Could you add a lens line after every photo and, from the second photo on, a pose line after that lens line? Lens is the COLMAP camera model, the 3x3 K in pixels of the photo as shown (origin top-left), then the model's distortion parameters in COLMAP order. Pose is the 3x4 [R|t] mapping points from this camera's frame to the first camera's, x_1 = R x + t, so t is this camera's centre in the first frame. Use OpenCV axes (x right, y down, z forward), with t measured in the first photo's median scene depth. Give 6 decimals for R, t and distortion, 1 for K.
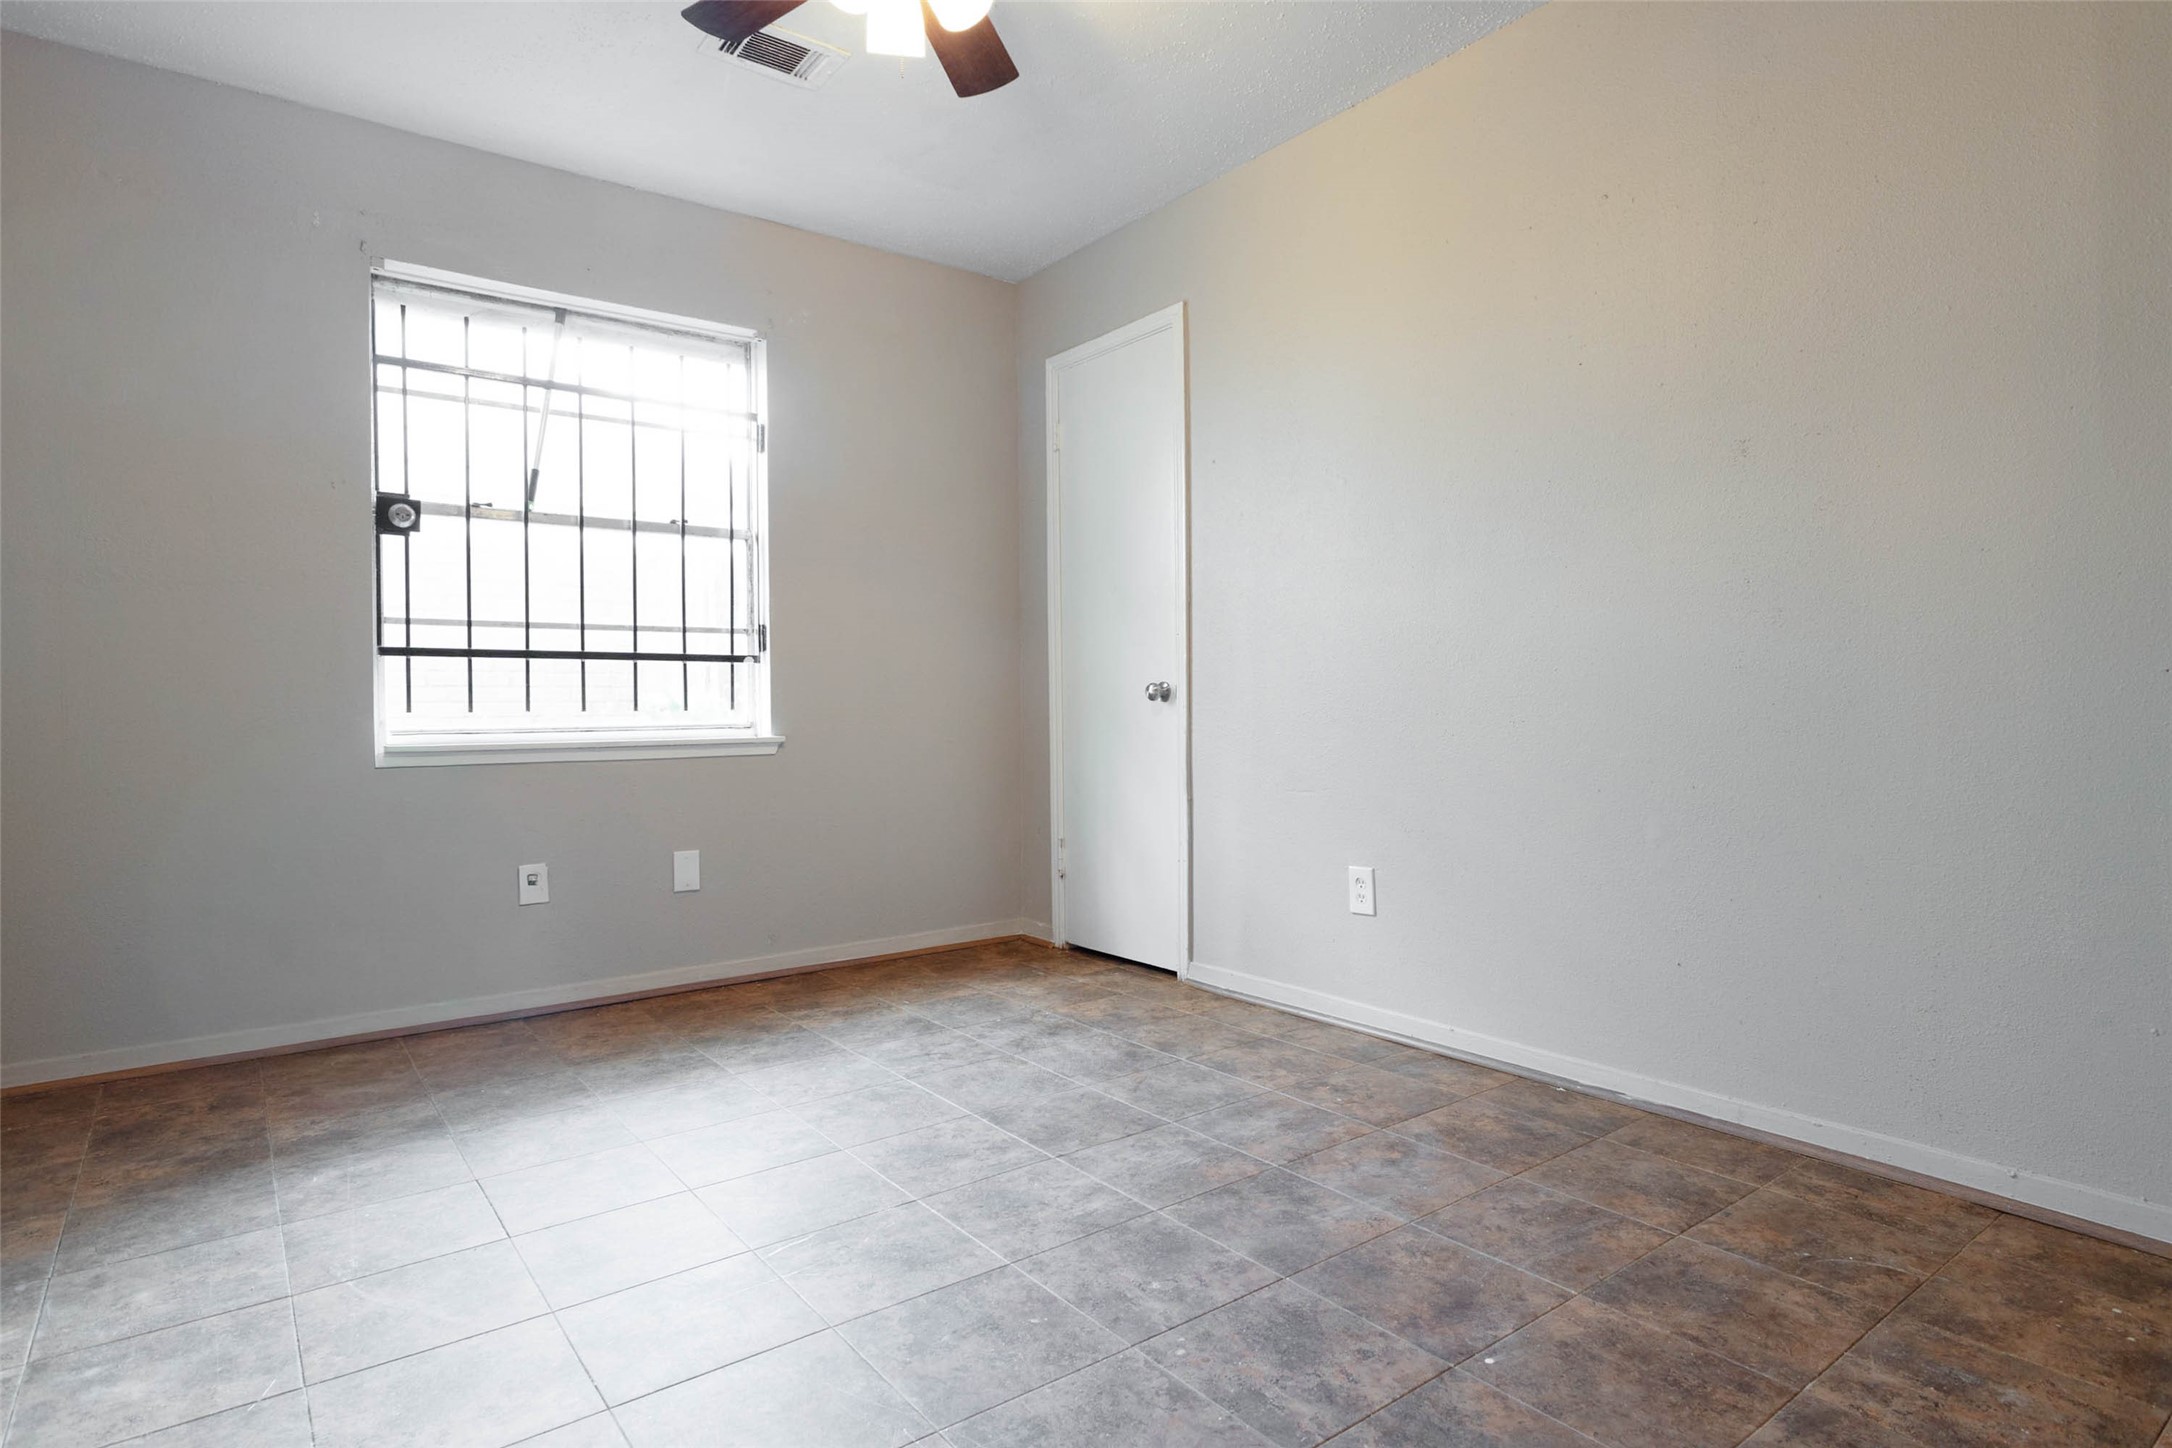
lens RADIAL K [[1160.1, 0, 1086.0], [0, 1160.1, 724.0], [0, 0, 1]] dist [-0.012376, -0.000135]
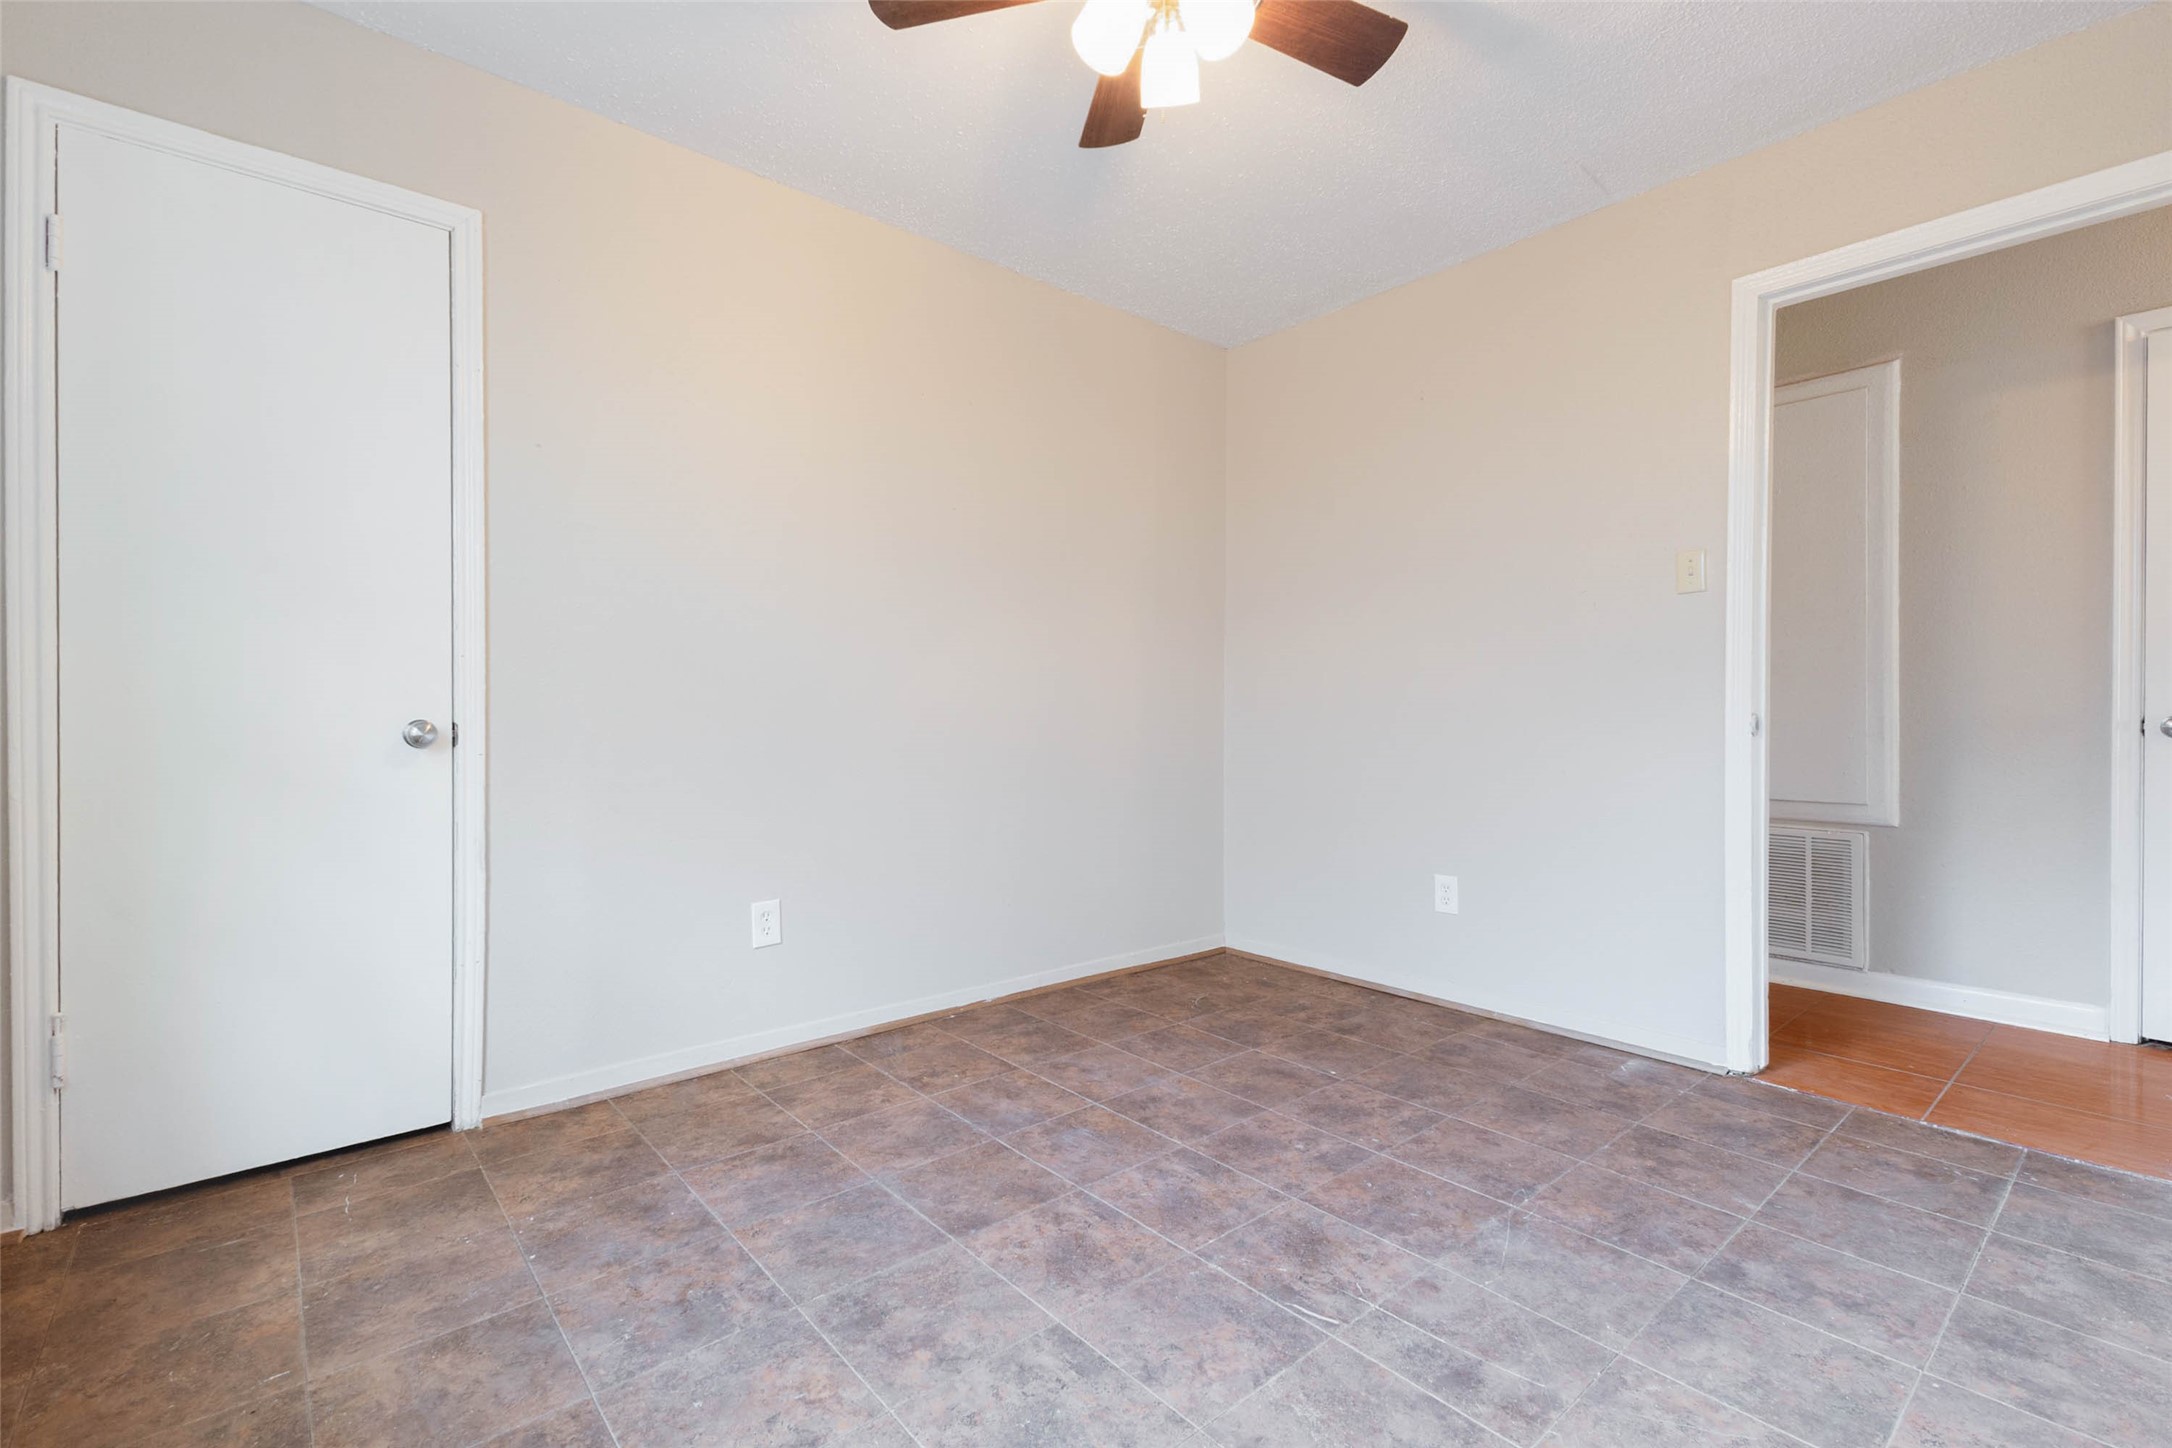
lens RADIAL K [[977.2, 0, 1086.0], [0, 977.2, 724.0], [0, 0, 1]] dist [0.009327, -0.001605]
pose [[-0.060535, -0.002897, 0.998162, -0.835484], [0.016824, 0.999851, 0.003922, -0.044987], [-0.998024, 0.017030, -0.060477, 0.956725]]
